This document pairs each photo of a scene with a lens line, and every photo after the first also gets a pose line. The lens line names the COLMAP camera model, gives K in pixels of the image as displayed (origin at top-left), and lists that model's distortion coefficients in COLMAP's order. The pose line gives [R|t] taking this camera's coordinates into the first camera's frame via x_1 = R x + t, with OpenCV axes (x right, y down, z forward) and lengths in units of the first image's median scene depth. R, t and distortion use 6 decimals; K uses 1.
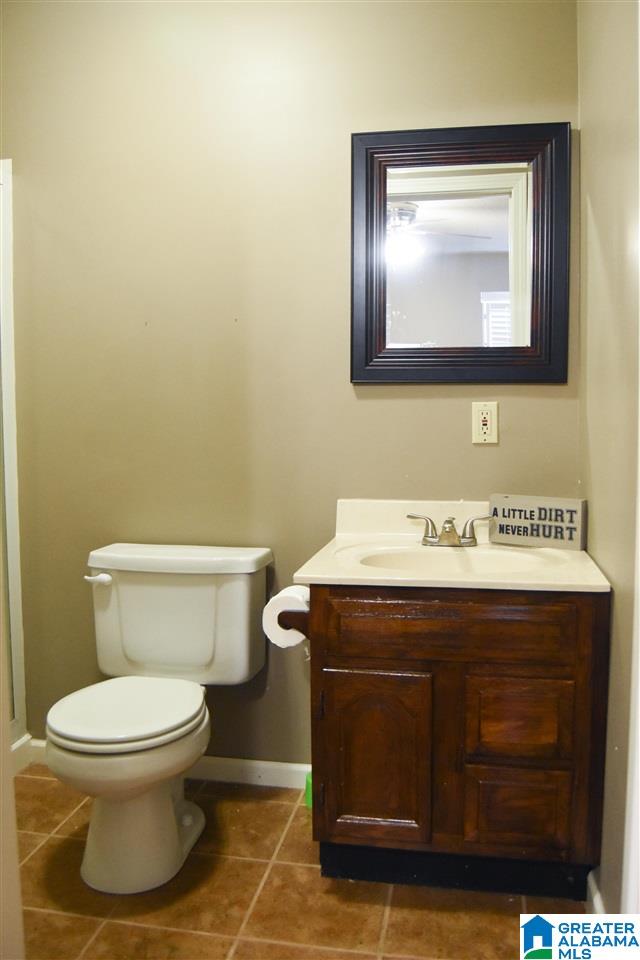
lens RADIAL K [[808.1, 0, 320.0], [0, 808.1, 480.0], [0, 0, 1]] dist [-0.005350, -0.004747]
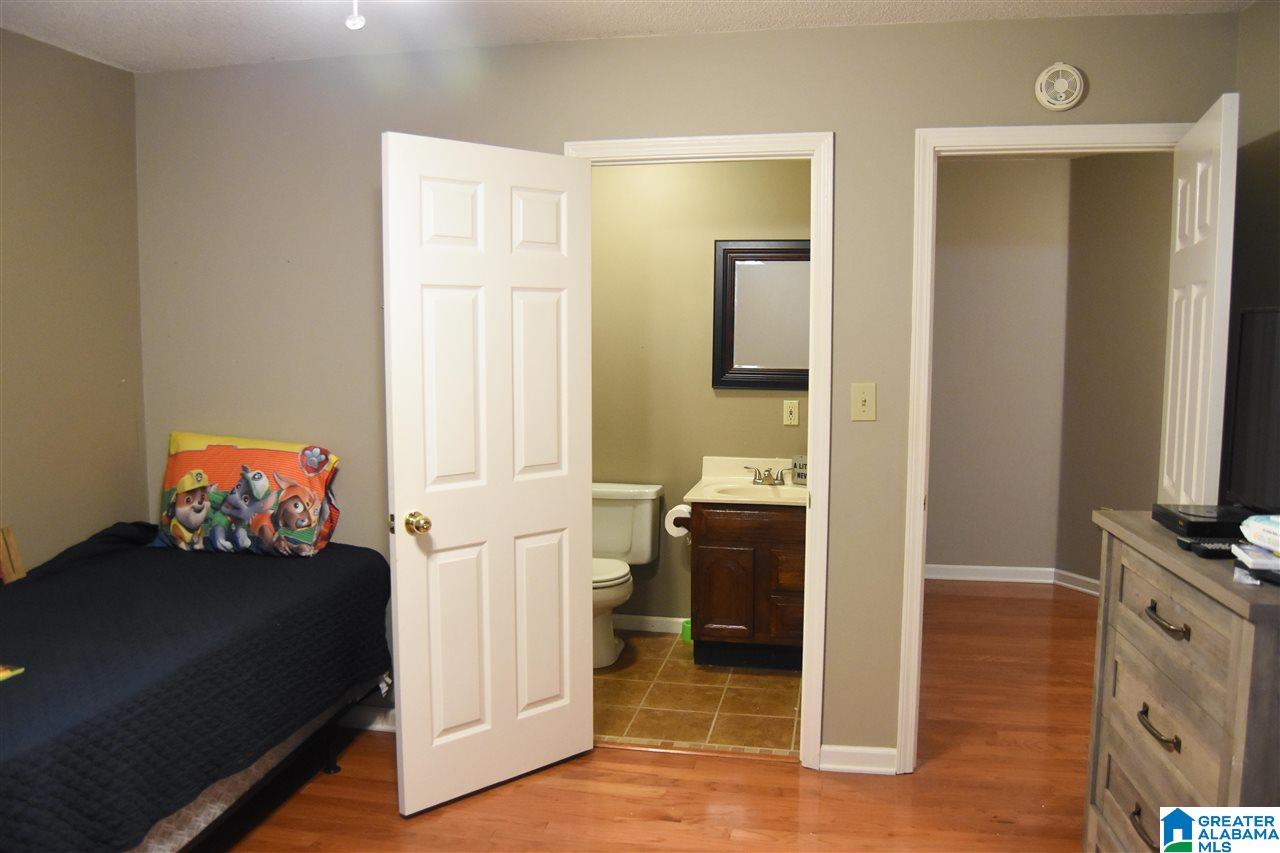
lens RADIAL K [[1077.5, 0, 640.0], [0, 1077.5, 426.5], [0, 0, 1]] dist [-0.005350, -0.004747]
pose [[0.999895, 0.009884, -0.010617, -0.093541], [-0.009747, 0.999870, 0.012808, -0.071239], [0.010742, -0.012703, 0.999862, -1.332866]]
